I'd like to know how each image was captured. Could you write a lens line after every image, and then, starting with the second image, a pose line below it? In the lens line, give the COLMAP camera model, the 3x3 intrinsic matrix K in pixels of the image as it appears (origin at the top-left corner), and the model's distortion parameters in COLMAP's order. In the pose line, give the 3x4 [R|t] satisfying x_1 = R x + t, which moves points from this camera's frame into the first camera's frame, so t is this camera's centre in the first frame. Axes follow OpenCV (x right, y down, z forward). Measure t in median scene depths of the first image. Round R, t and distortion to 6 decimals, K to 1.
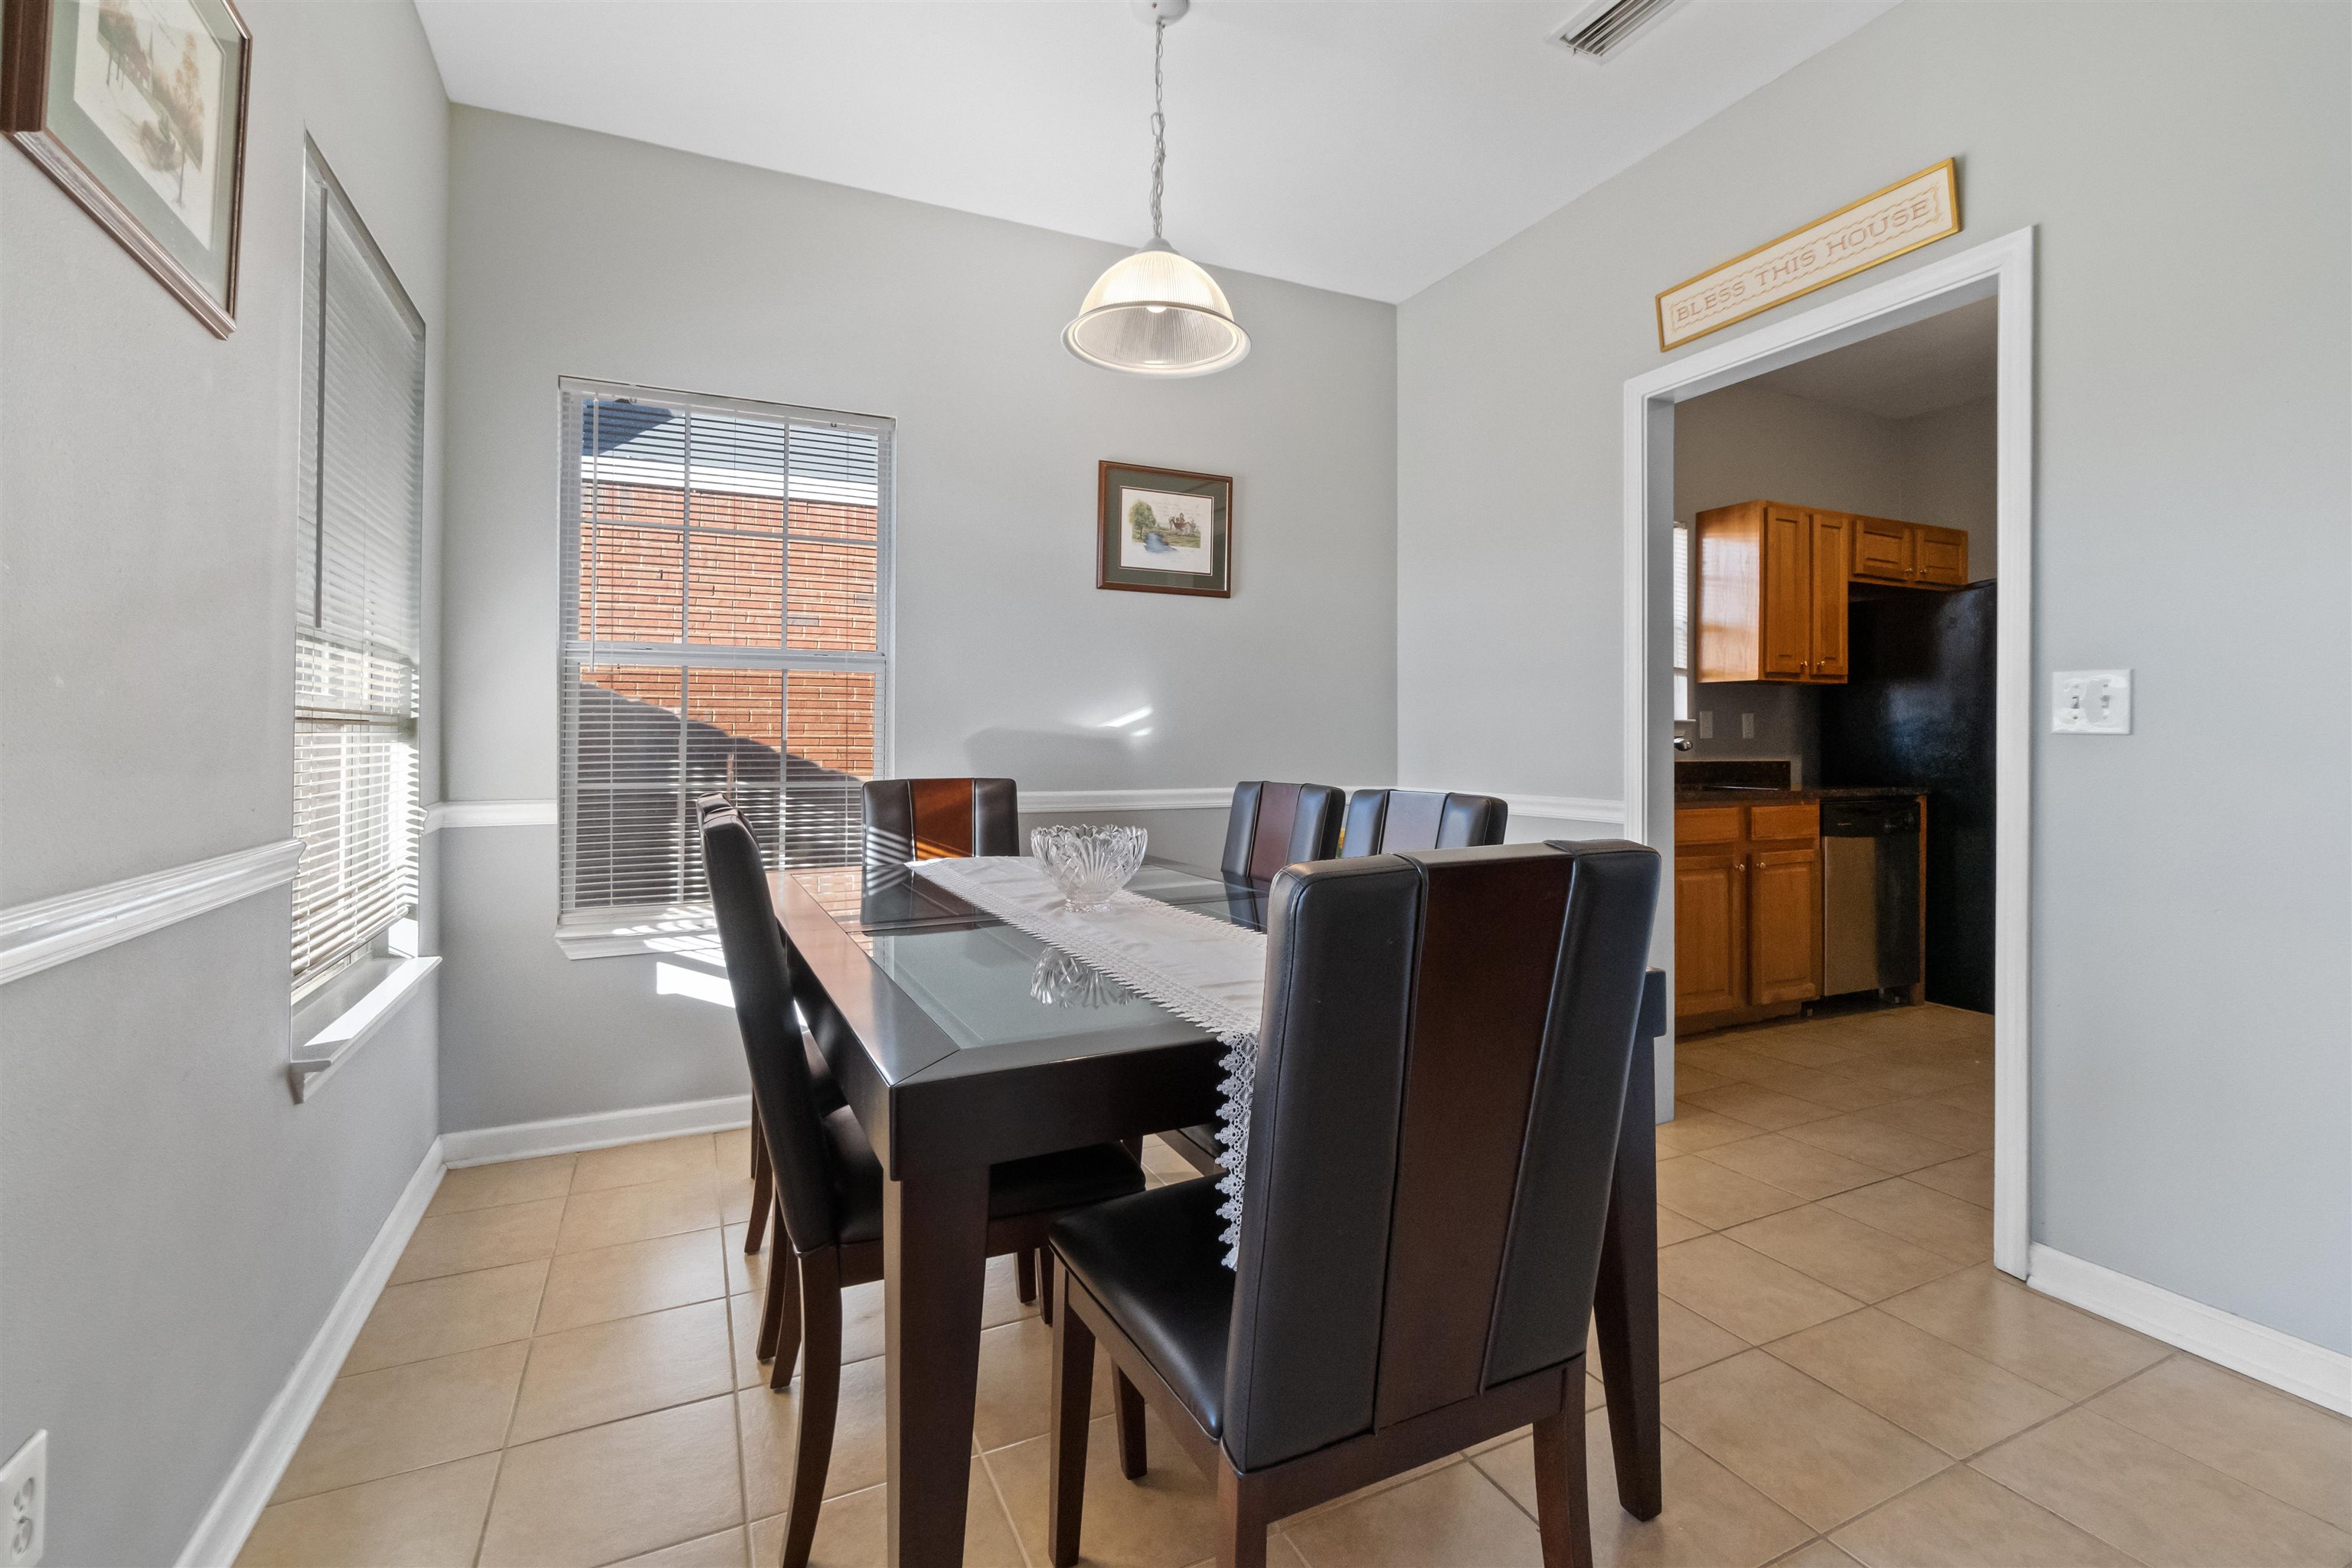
lens RADIAL K [[1072.3, 0, 1180.9], [0, 1072.3, 742.2], [0, 0, 1]] dist [-0.001415, 0.000035]
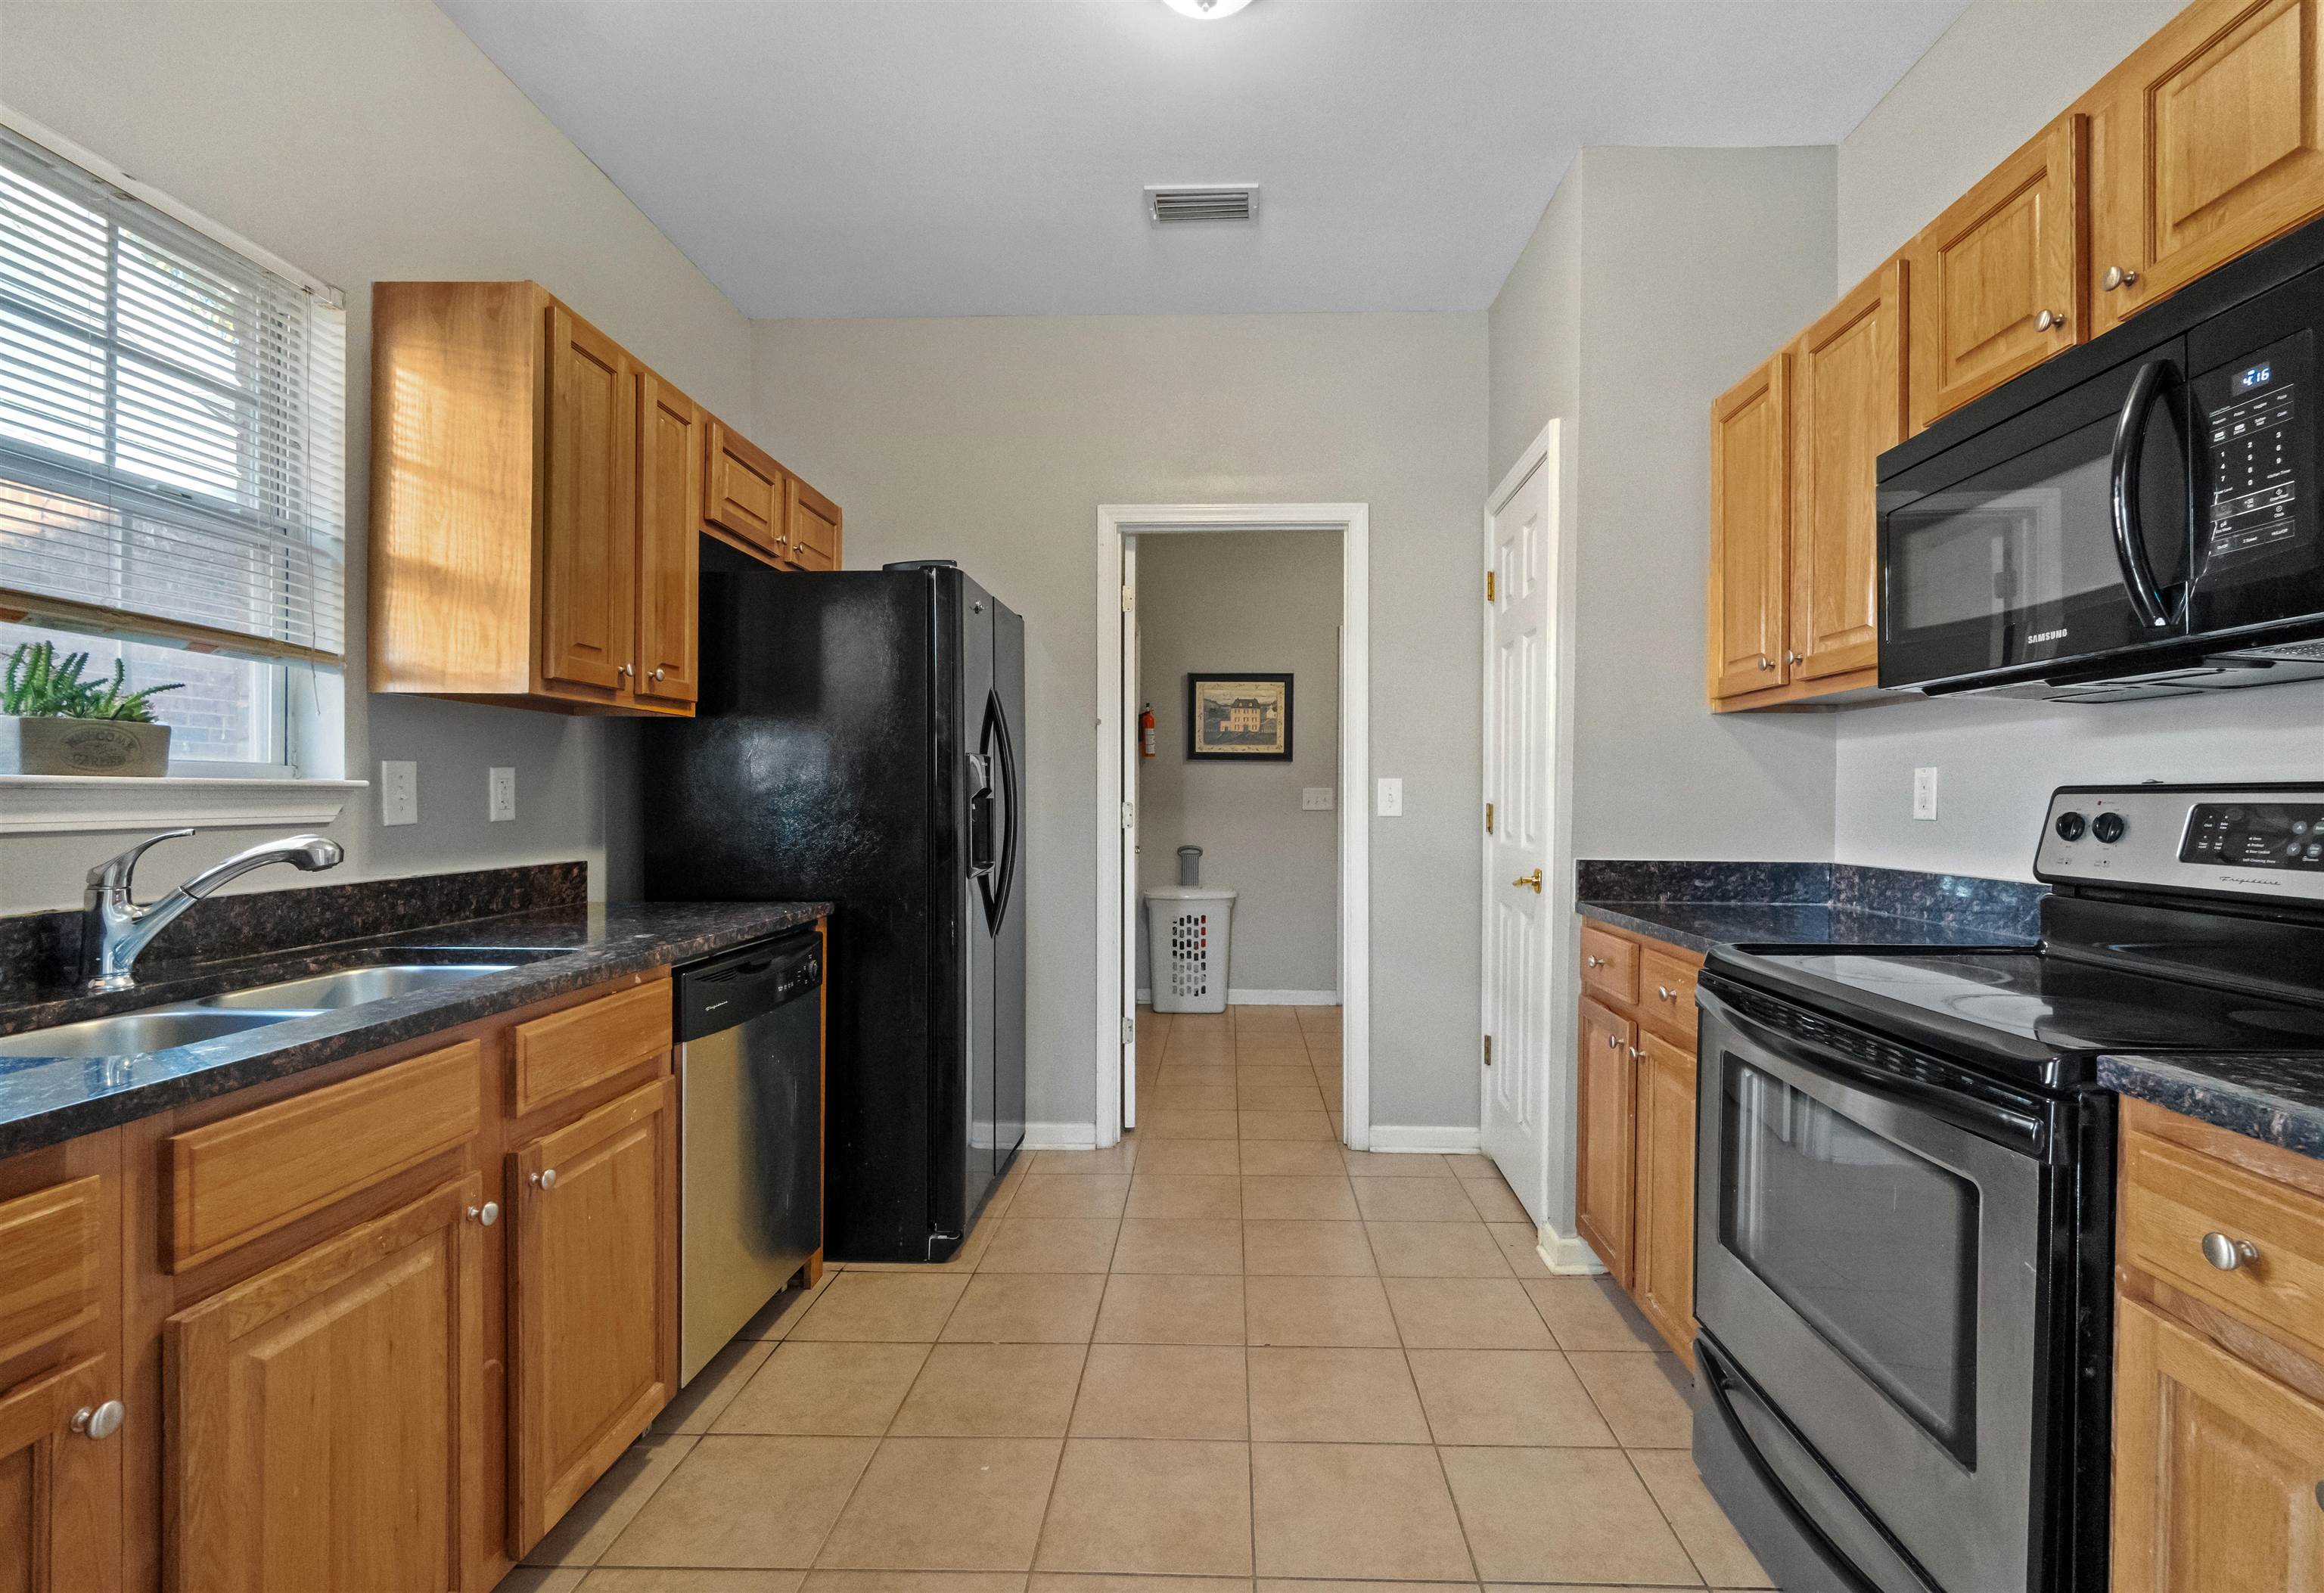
lens RADIAL K [[1017.8, 0, 1209.2], [0, 1017.8, 800.0], [0, 0, 1]] dist [-0.012439, -0.000101]
pose [[0.451483, -0.004844, 0.892267, 0.279072], [-0.010641, 0.999885, 0.010812, -0.021219], [-0.892216, -0.014376, 0.451379, 0.534135]]
